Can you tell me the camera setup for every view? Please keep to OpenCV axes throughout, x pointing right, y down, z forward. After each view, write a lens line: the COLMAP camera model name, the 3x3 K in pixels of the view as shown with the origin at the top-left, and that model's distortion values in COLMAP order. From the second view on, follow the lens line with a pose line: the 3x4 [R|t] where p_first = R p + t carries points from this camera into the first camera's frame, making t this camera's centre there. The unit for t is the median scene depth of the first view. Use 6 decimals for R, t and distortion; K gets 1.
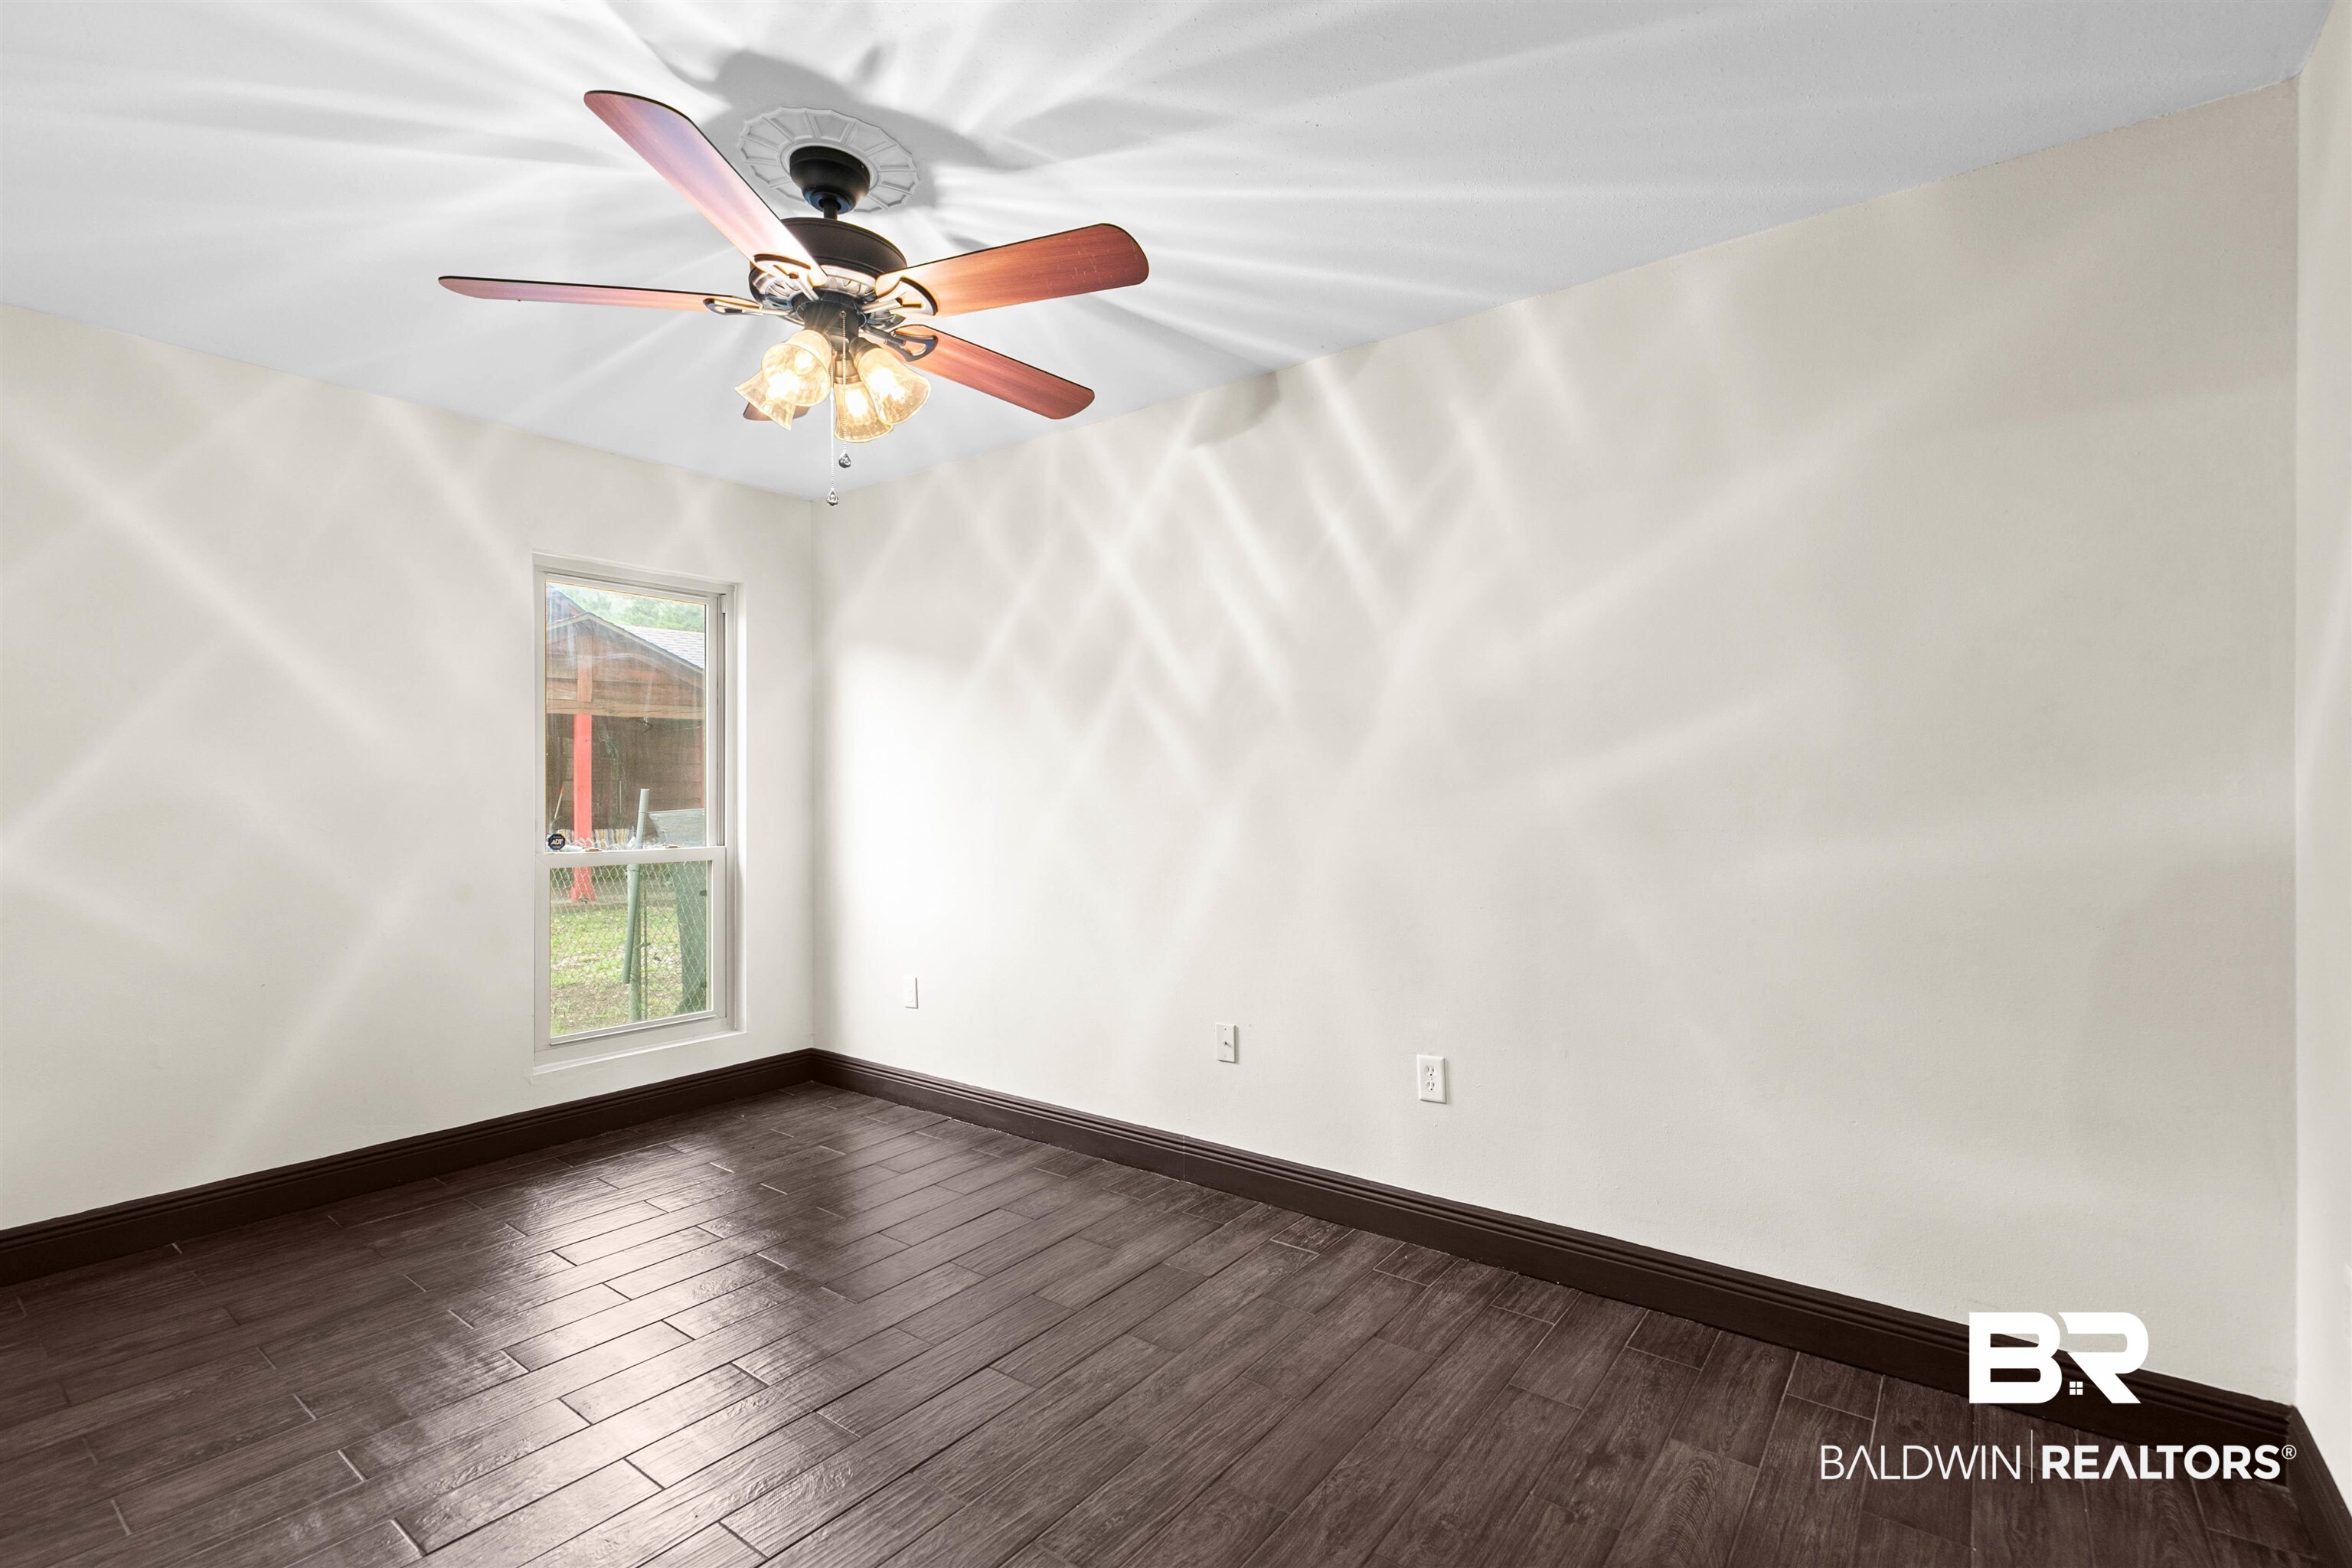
lens RADIAL K [[1078.6, 0, 1179.8], [0, 1078.6, 777.8], [0, 0, 1]] dist [0.014007, -0.000669]
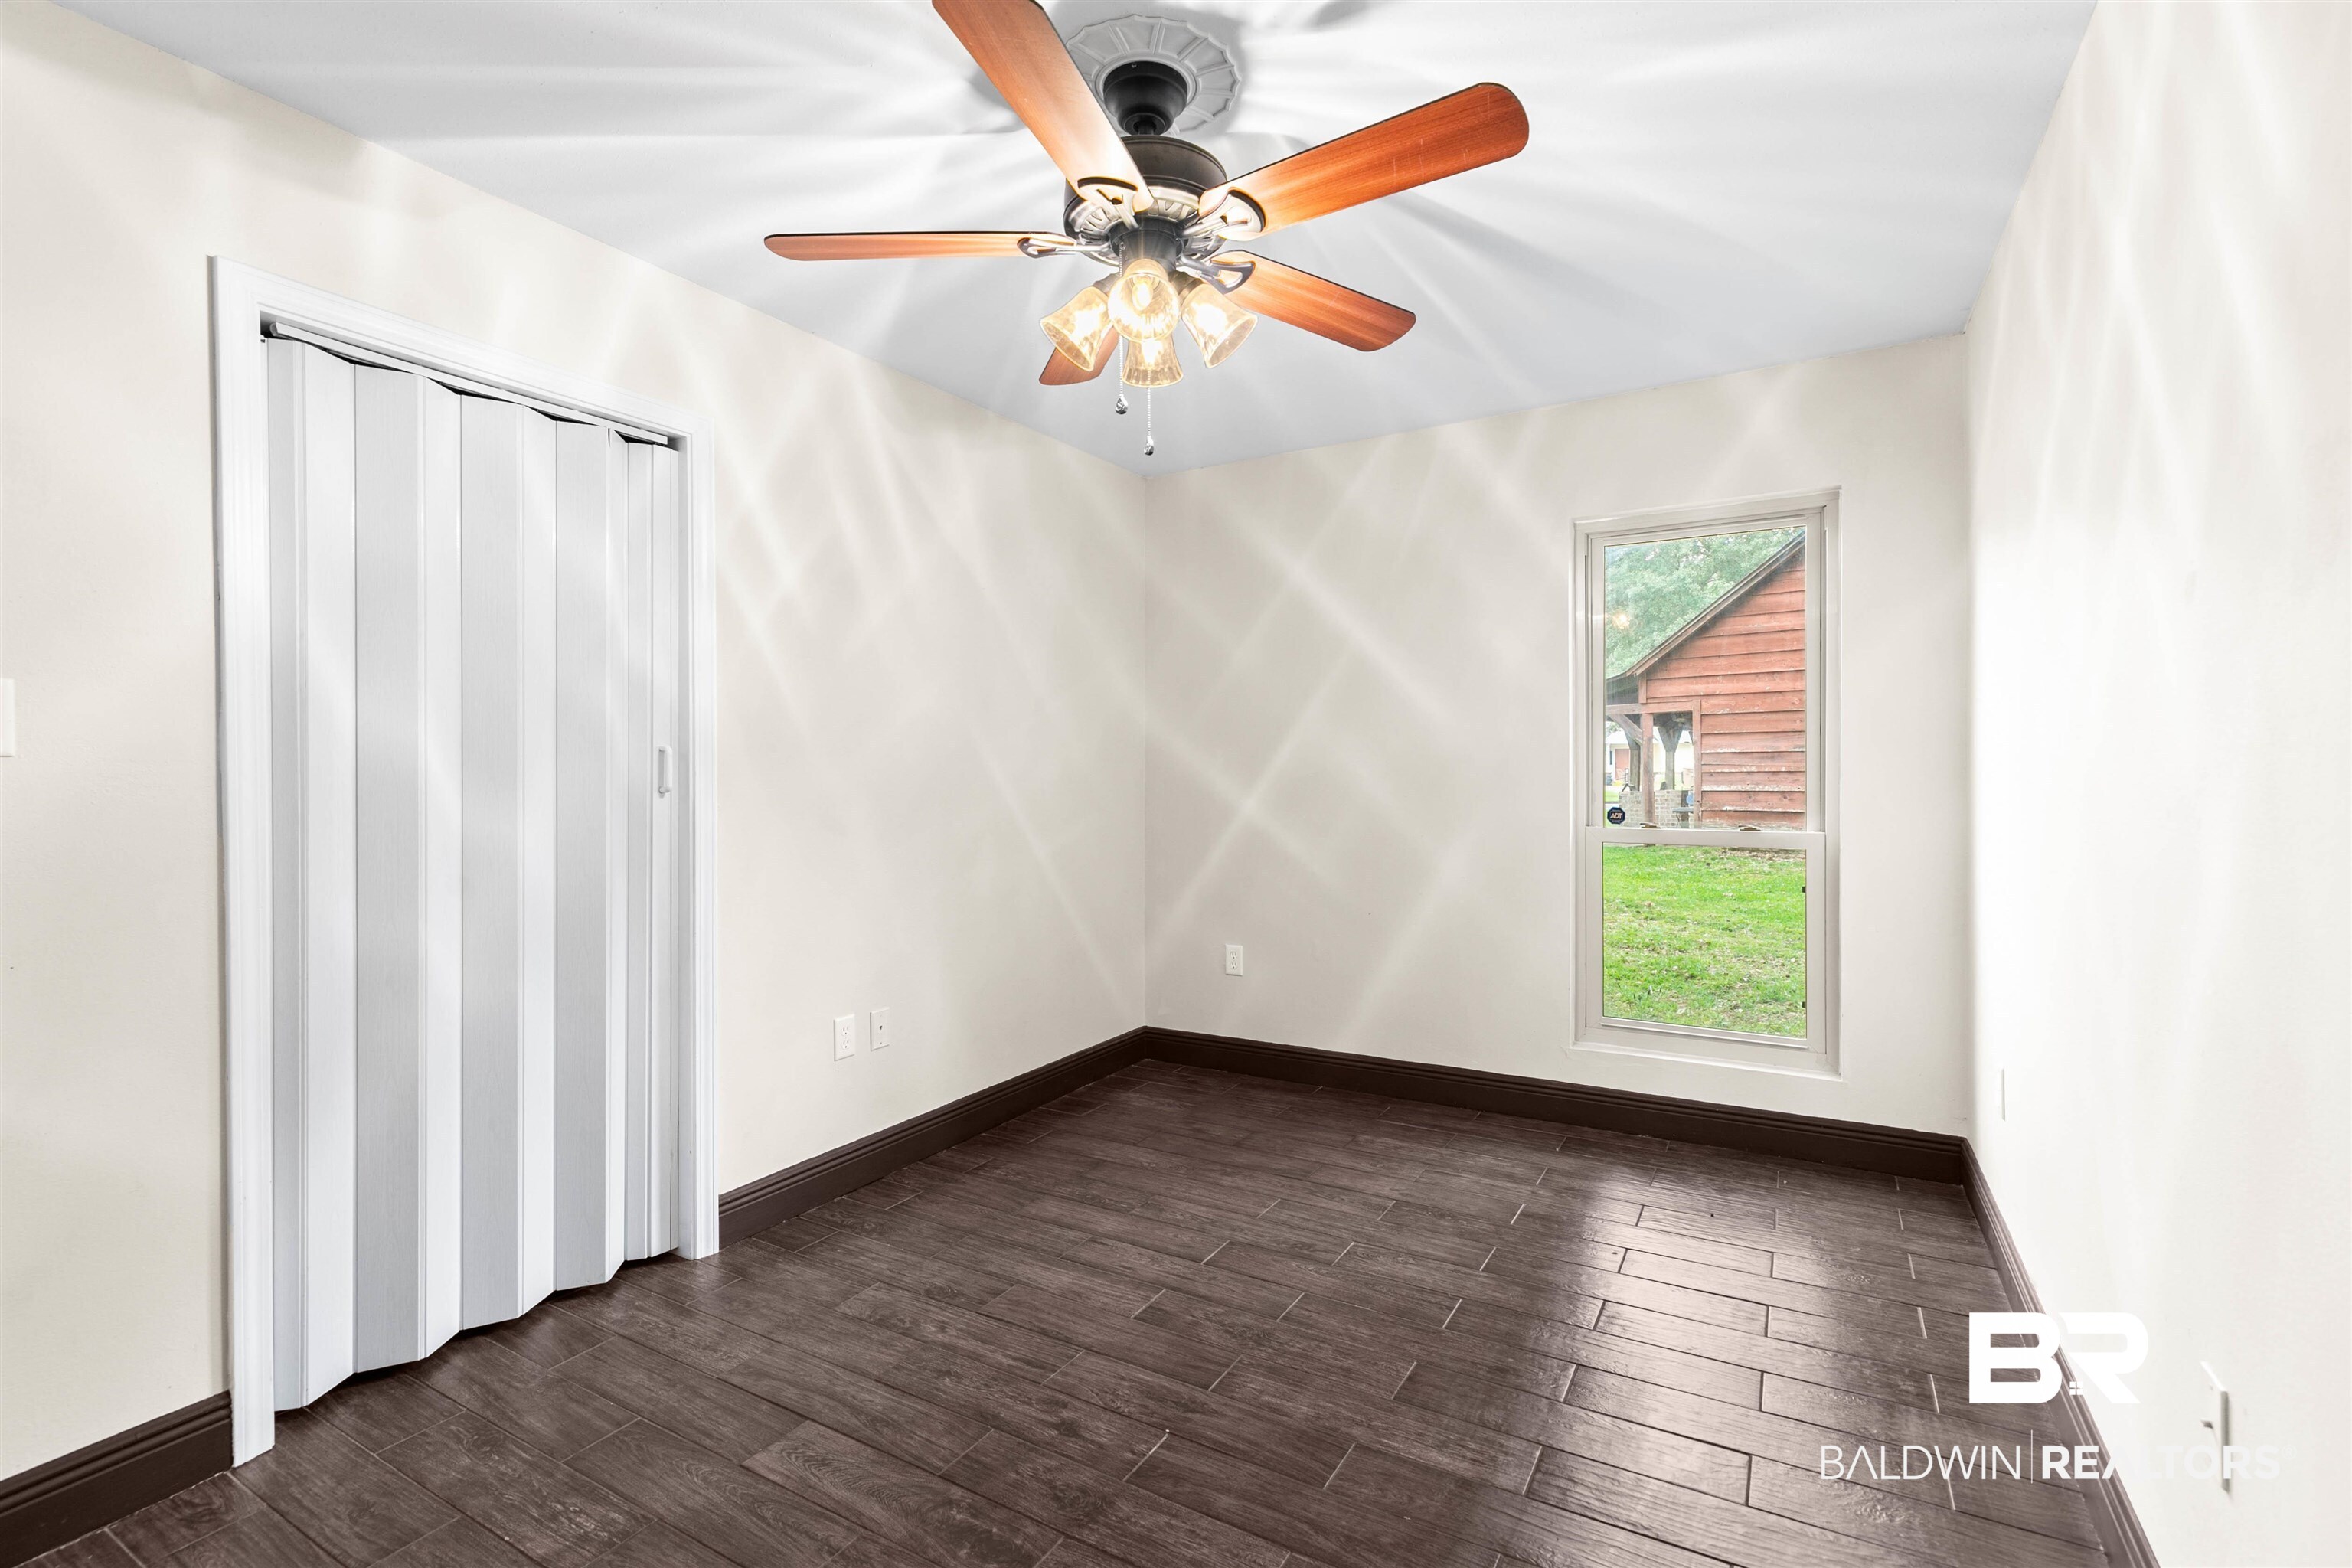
lens RADIAL K [[1056.8, 0, 1179.8], [0, 1056.8, 763.7], [0, 0, 1]] dist [0.004450, -0.001076]
pose [[0.104627, -0.006991, -0.994487, 0.393236], [0.019940, 0.999789, -0.004931, 0.012486], [0.994312, -0.019315, 0.104745, 0.645777]]
